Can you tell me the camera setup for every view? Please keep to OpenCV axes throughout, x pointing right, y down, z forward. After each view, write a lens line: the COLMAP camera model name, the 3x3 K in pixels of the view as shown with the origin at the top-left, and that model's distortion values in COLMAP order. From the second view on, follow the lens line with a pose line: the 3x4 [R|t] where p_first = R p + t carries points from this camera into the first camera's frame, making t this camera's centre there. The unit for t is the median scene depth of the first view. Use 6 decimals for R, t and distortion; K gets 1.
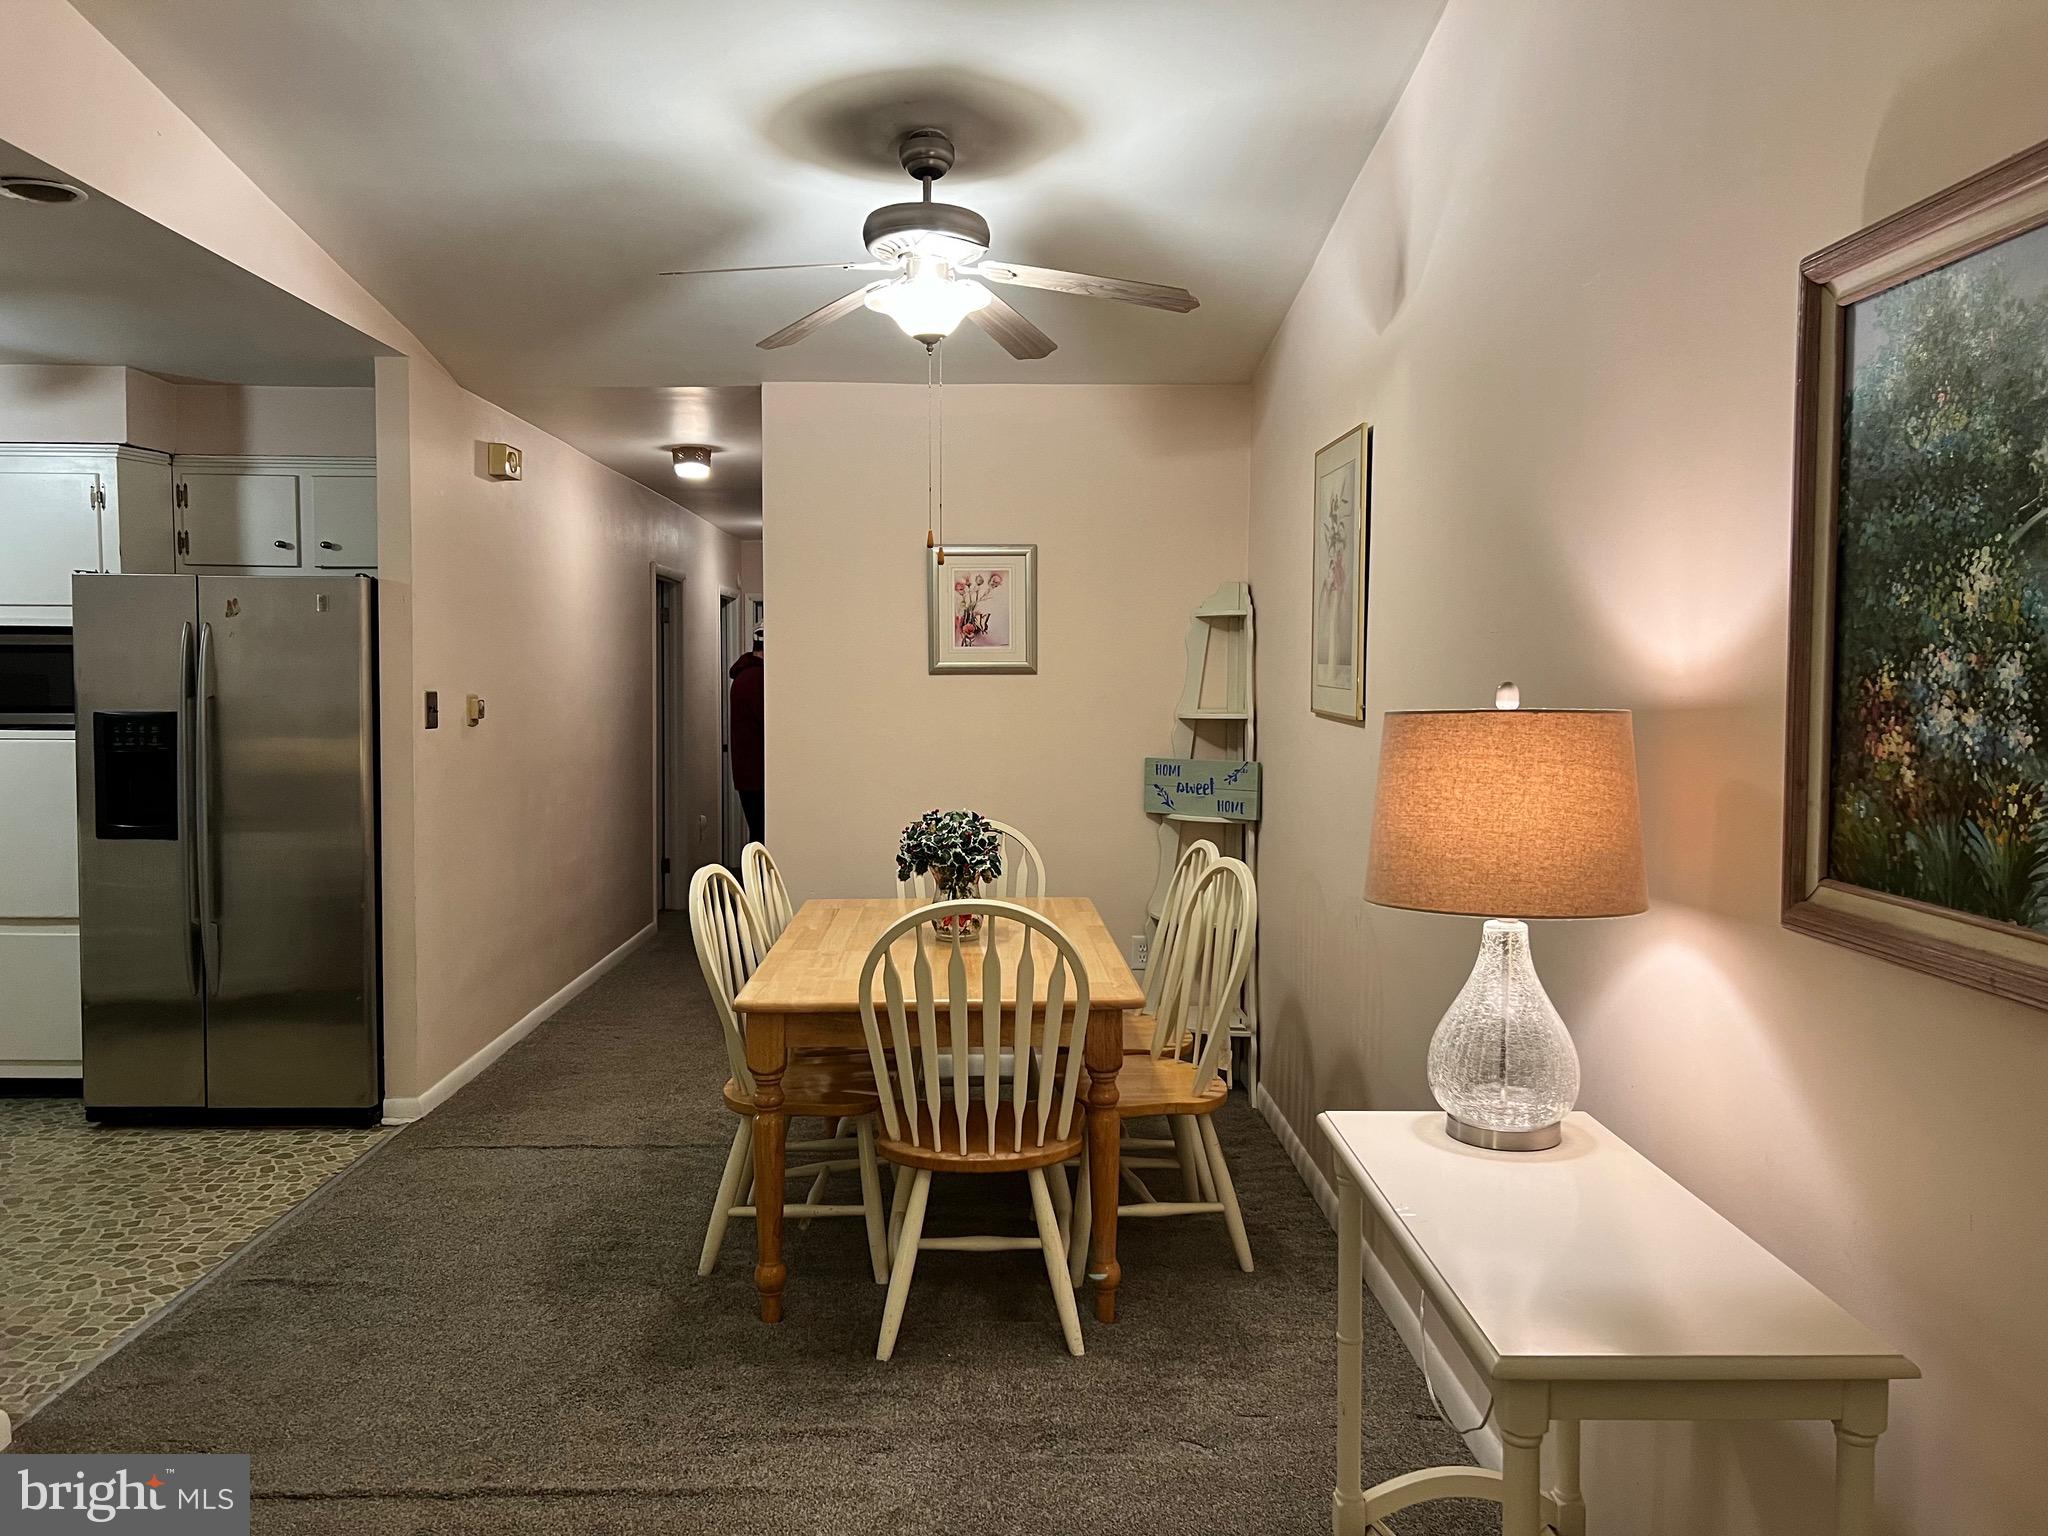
lens RADIAL K [[1530.3, 0, 1022.6], [0, 1530.3, 771.1], [0, 0, 1]] dist [0.010459, -0.016853]
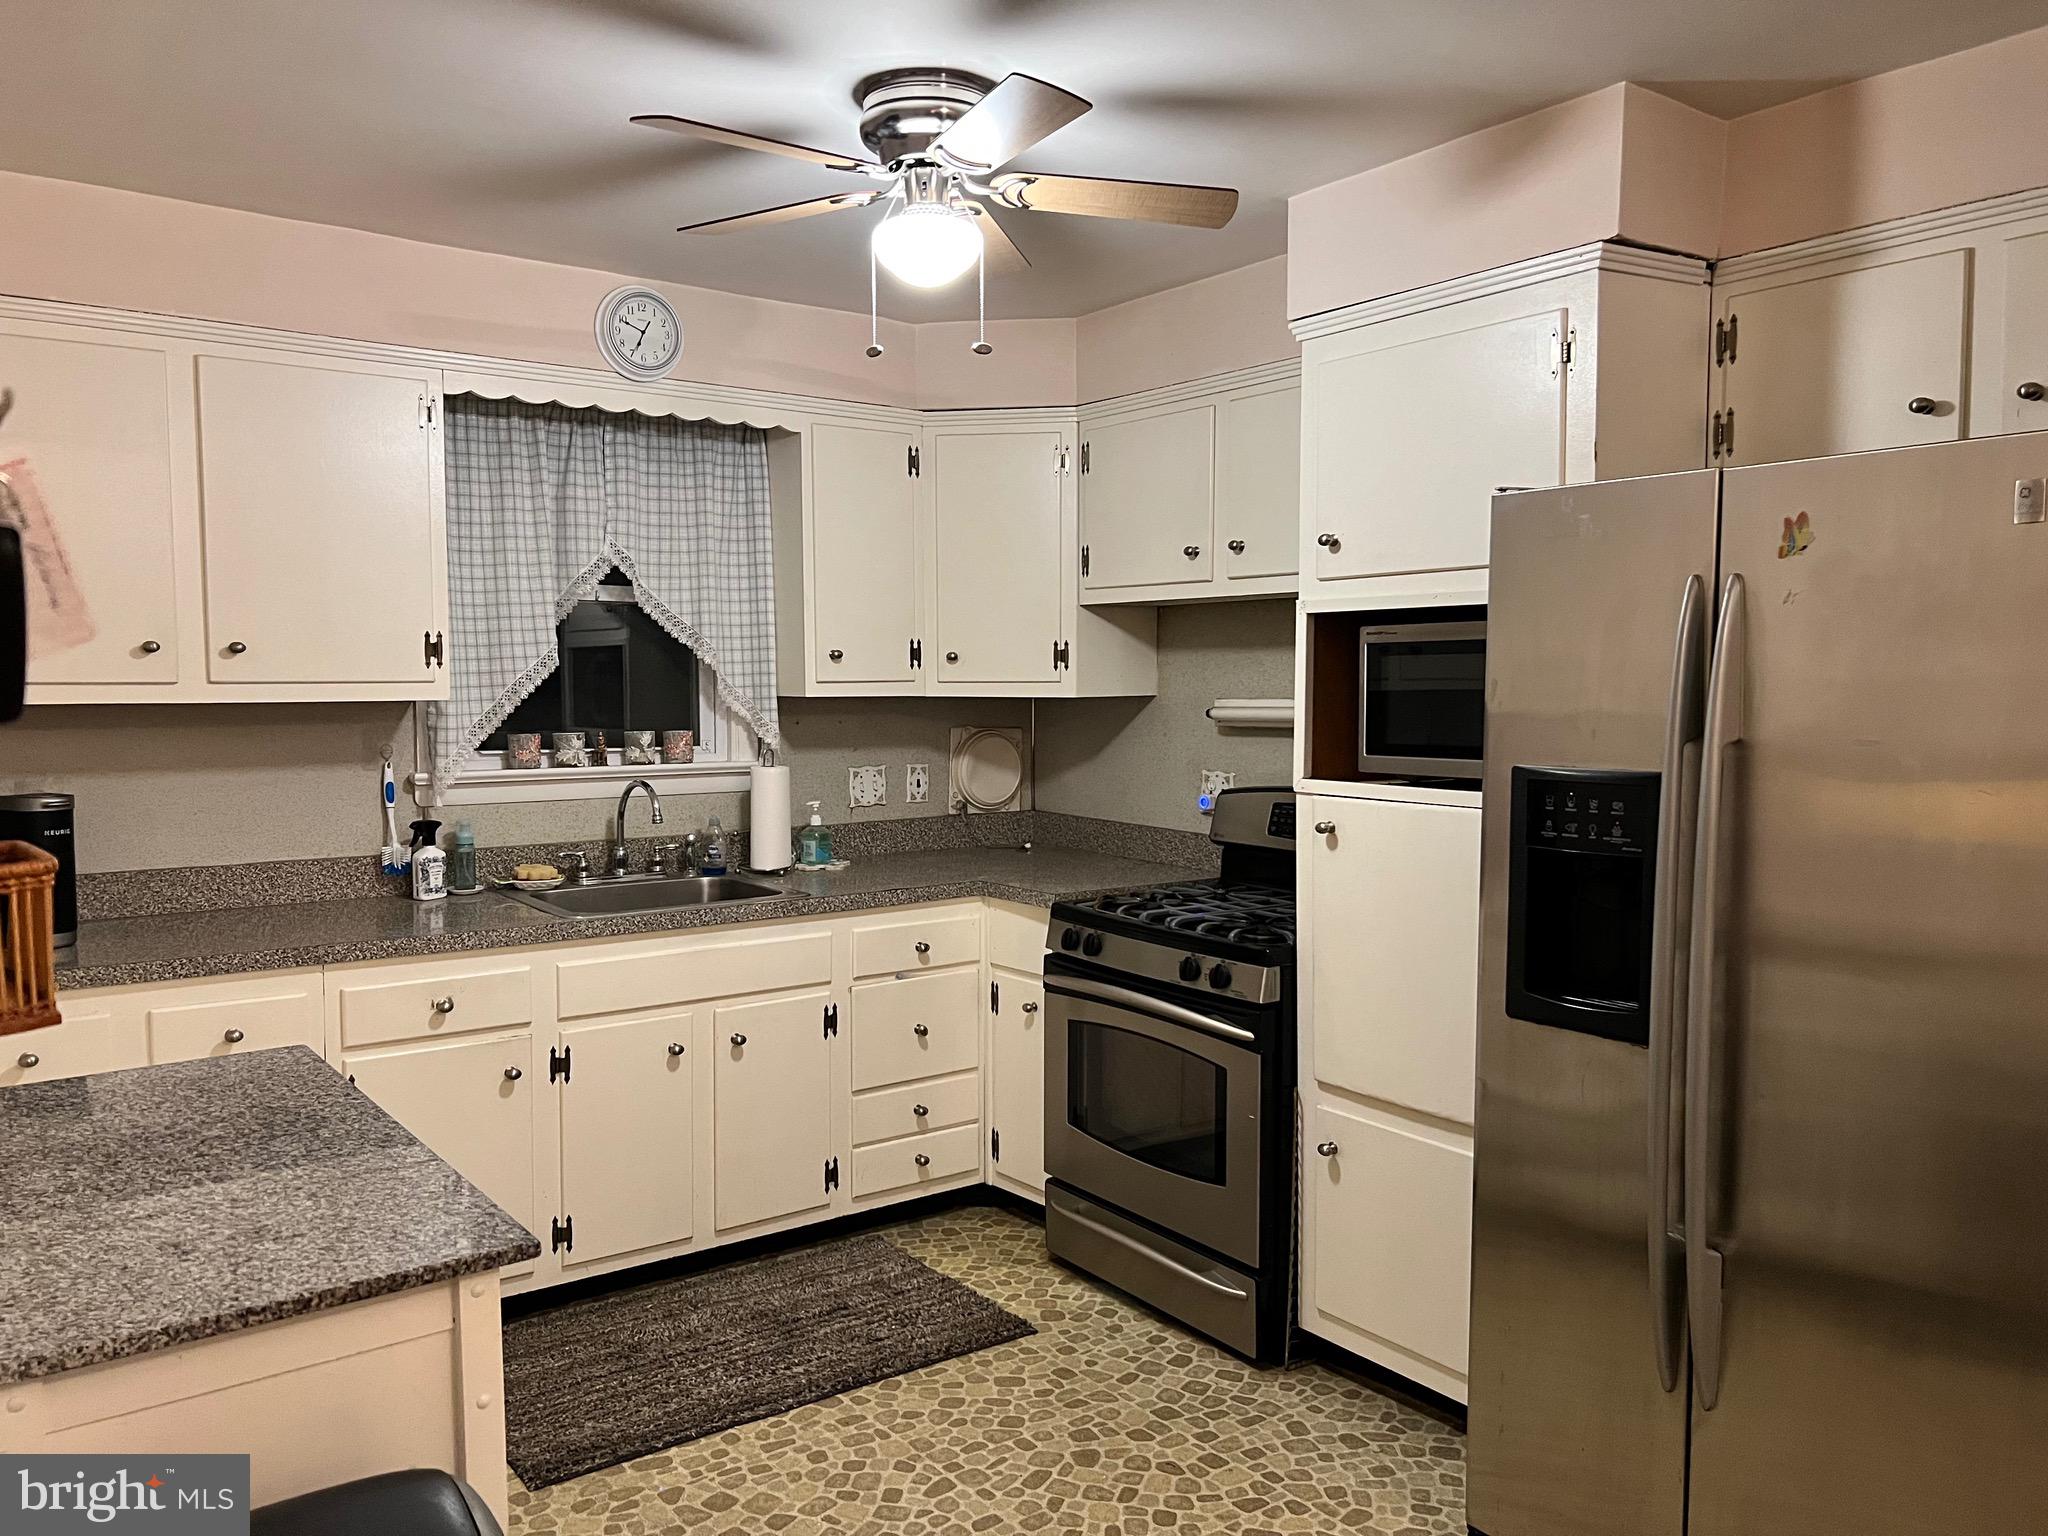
lens RADIAL K [[1530.3, 0, 1020.0], [0, 1530.3, 776.4], [0, 0, 1]] dist [0.010459, -0.016853]
pose [[0.561897, 0.045968, -0.825929, -0.271909], [-0.051008, 0.998480, 0.020869, -0.035936], [0.825633, 0.030403, 0.563388, 0.563346]]
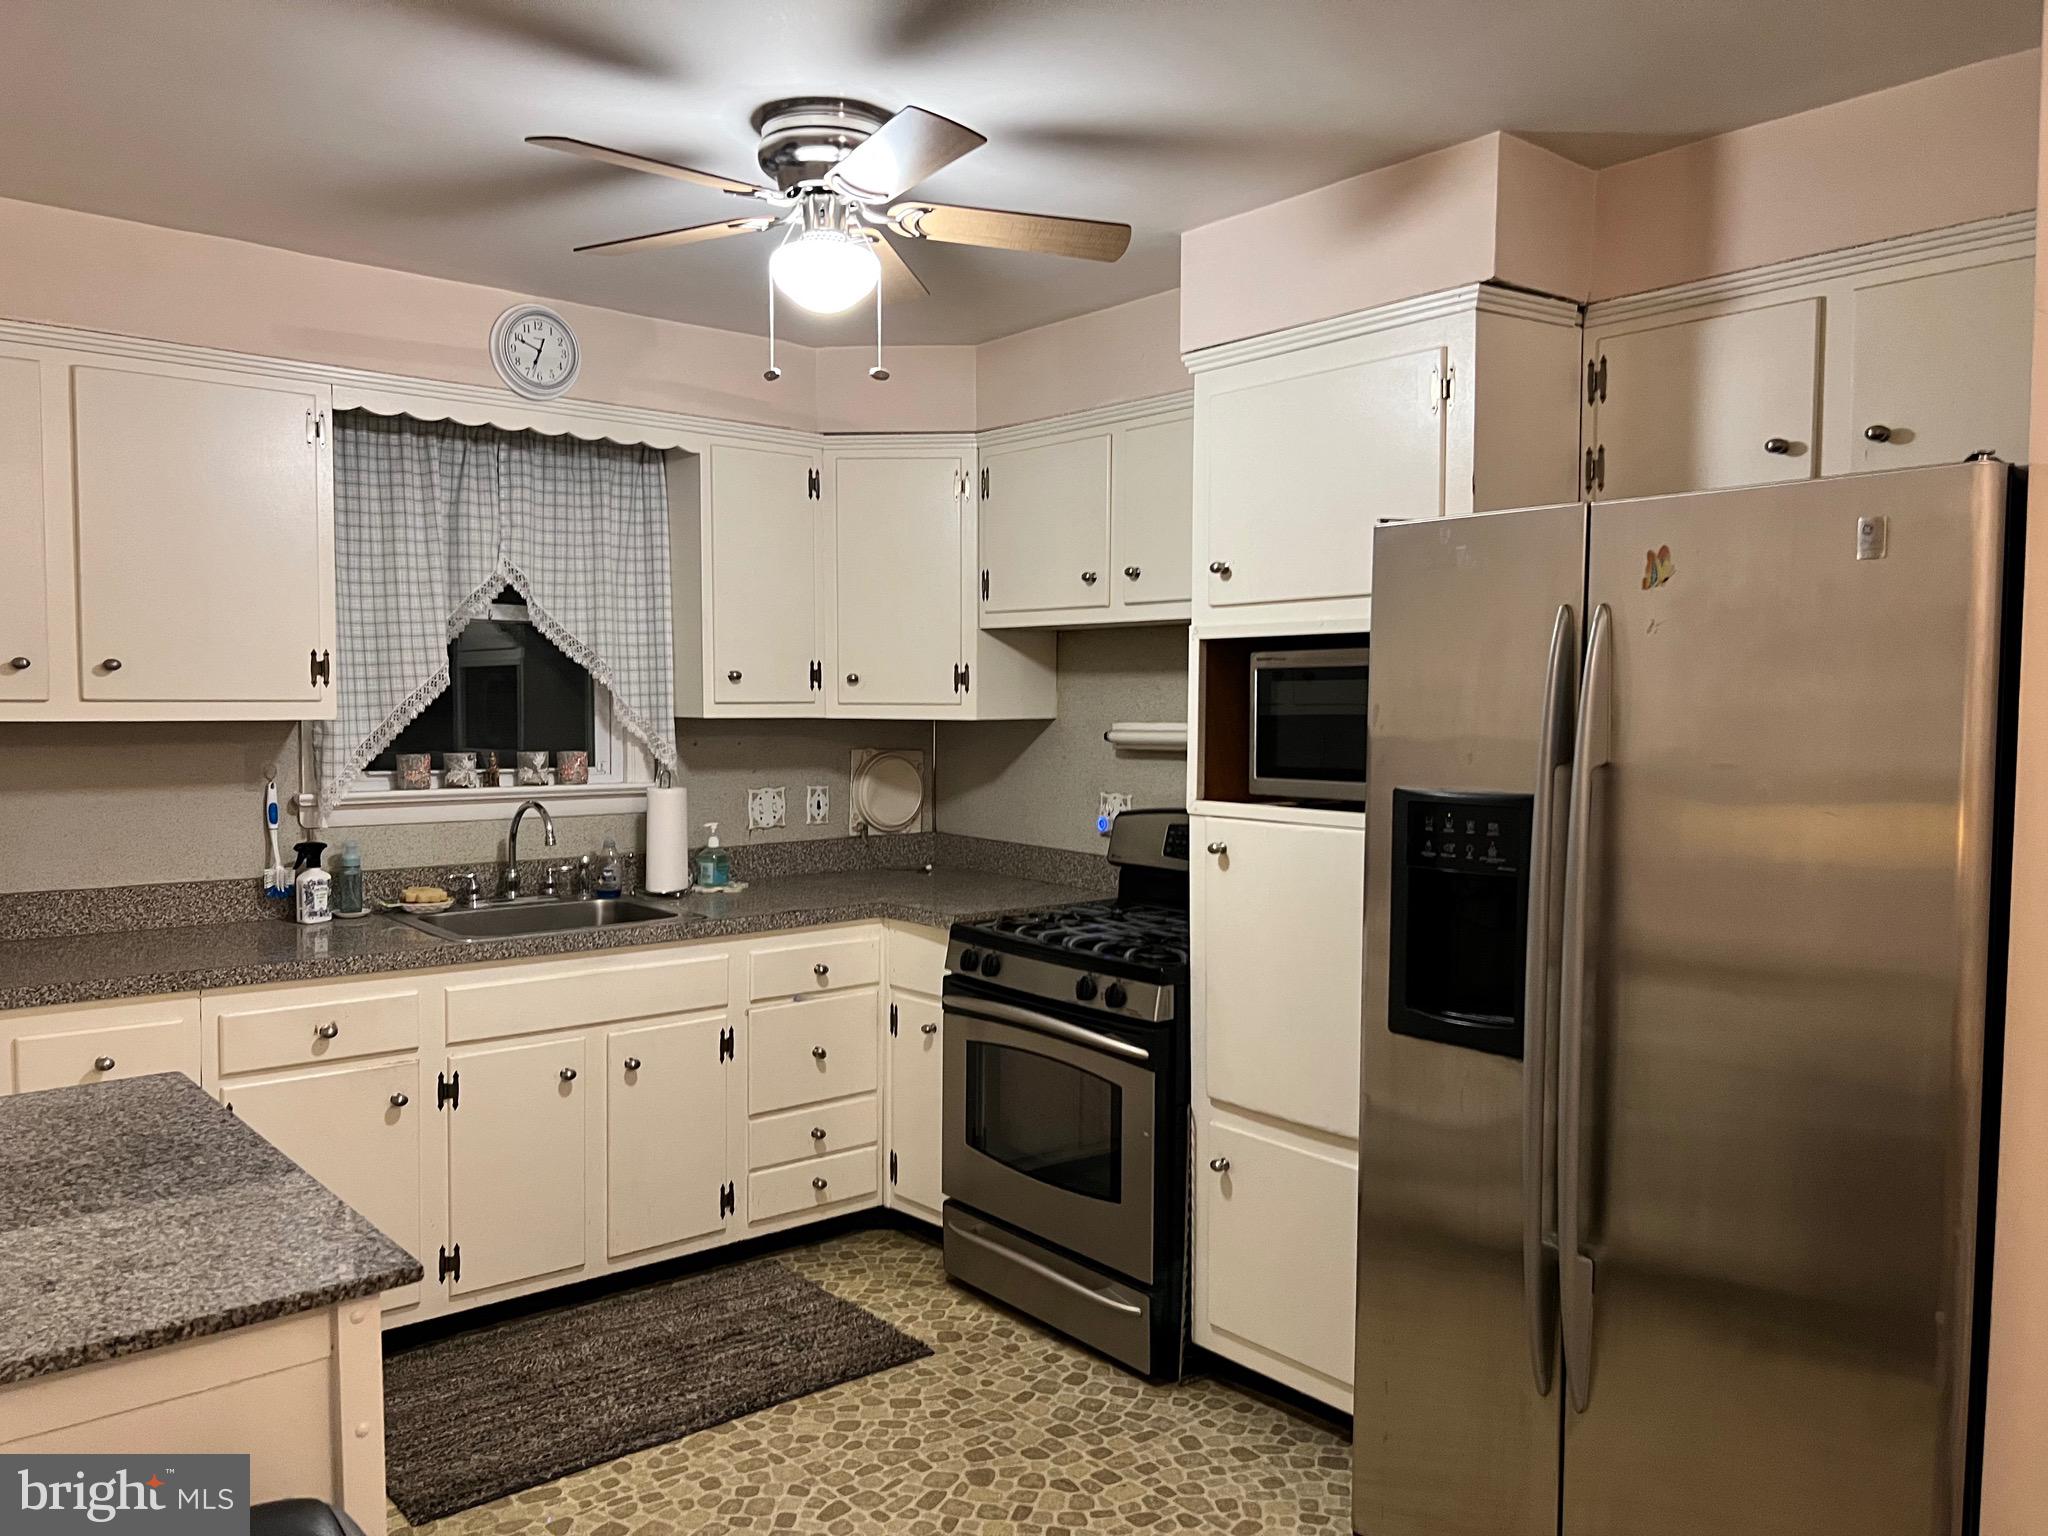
lens RADIAL K [[1530.3, 0, 1023.3], [0, 1530.3, 776.2], [0, 0, 1]] dist [0.010459, -0.016853]
pose [[0.613611, 0.034926, -0.788836, -0.265639], [-0.053569, 0.998561, 0.002542, -0.035803], [0.787789, 0.040698, 0.614599, 0.562823]]
